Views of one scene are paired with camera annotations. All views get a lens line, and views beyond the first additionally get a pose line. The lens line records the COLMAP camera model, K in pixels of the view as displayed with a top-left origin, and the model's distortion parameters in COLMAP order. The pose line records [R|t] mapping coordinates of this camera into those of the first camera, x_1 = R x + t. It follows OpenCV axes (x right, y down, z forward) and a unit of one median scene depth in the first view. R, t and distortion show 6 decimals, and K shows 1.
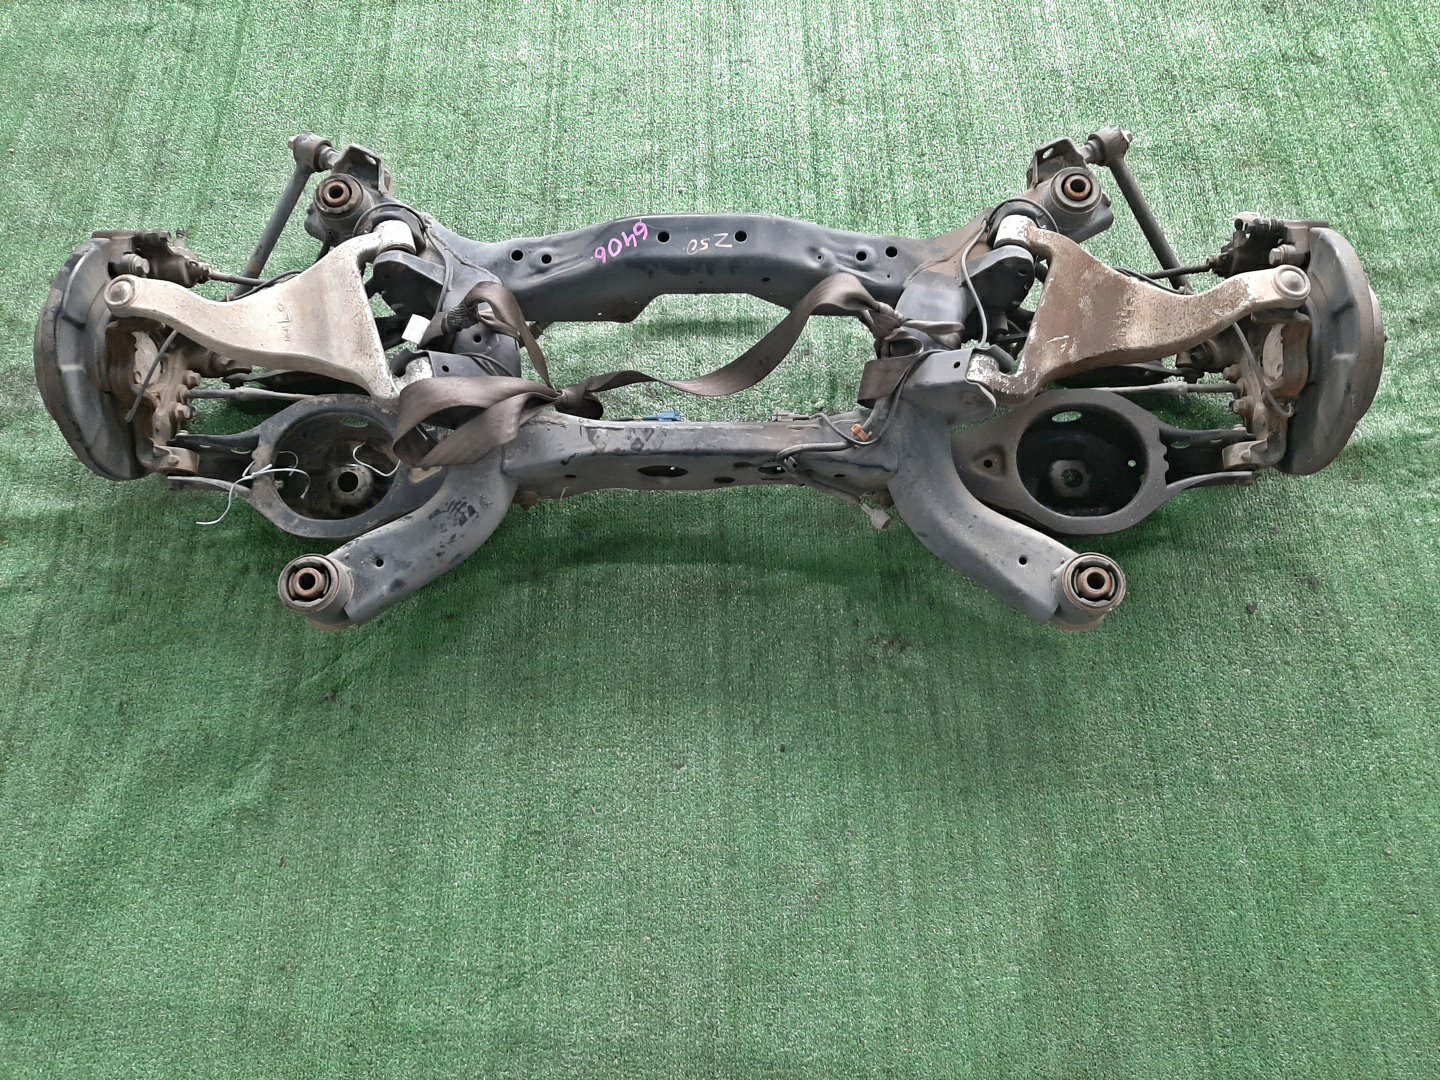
lens RADIAL K [[1091.6, 0, 753.7], [0, 1091.6, 540.2], [0, 0, 1]] dist [0.048520, -0.000942]
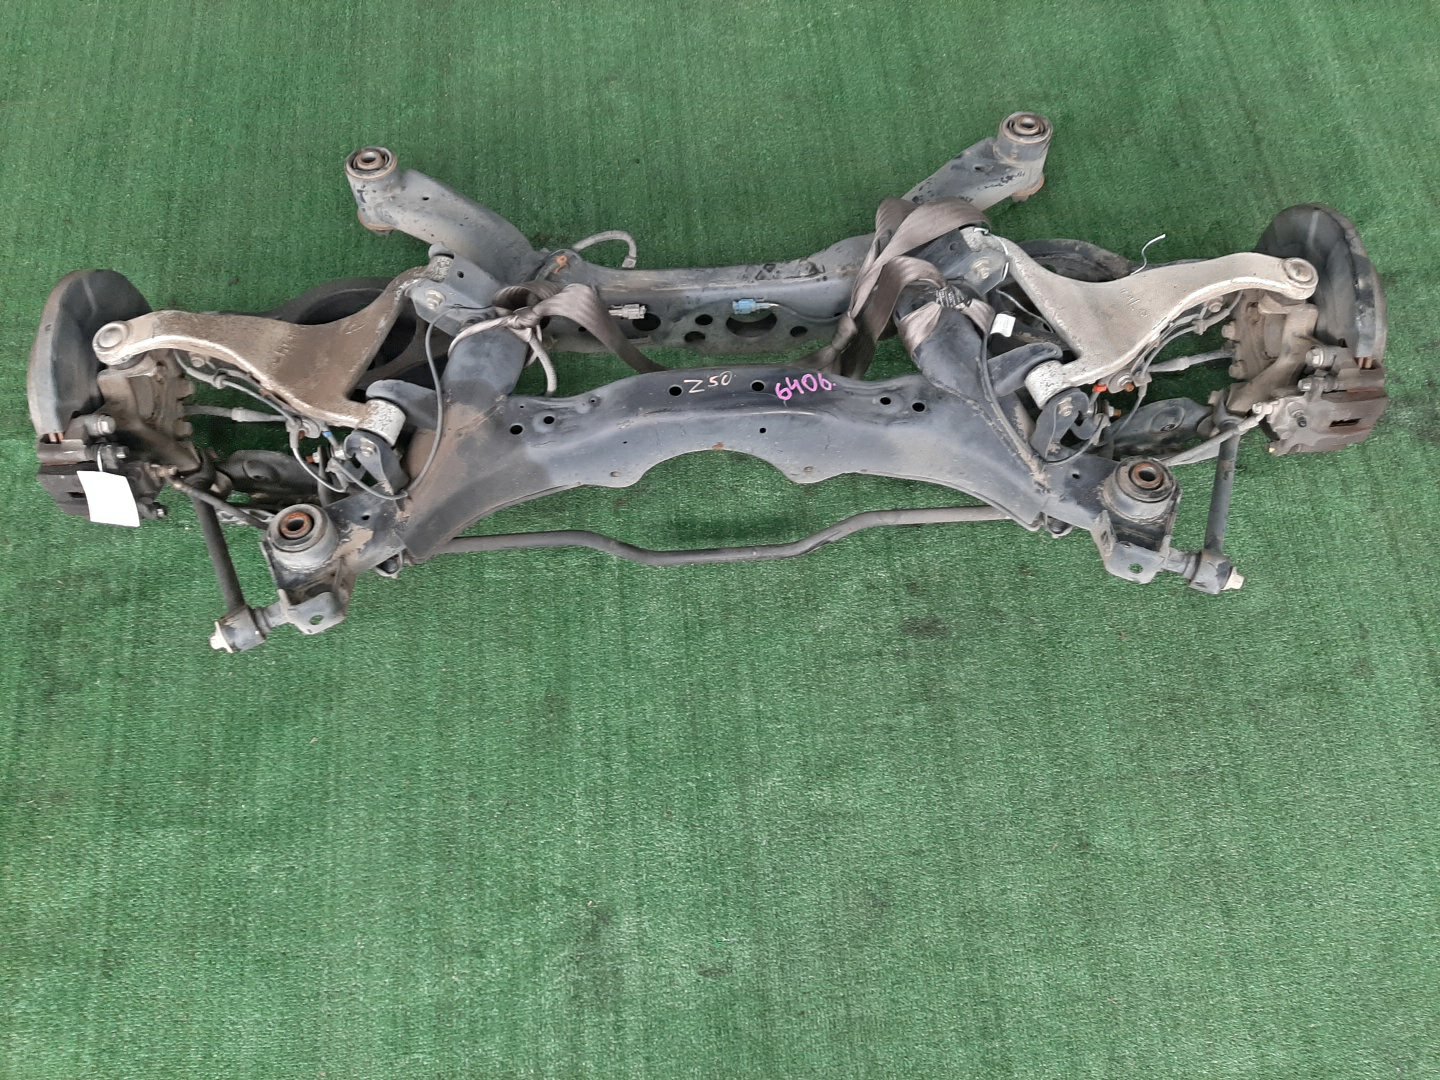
lens RADIAL K [[1099.0, 0, 720.0], [0, 1099.0, 540.0], [0, 0, 1]] dist [0.000774, -0.001204]
pose [[-0.998341, 0.057582, -0.000535, -0.042136], [-0.040177, -0.689856, 0.722831, -1.040857], [0.041253, 0.721653, 0.691025, 0.446754]]
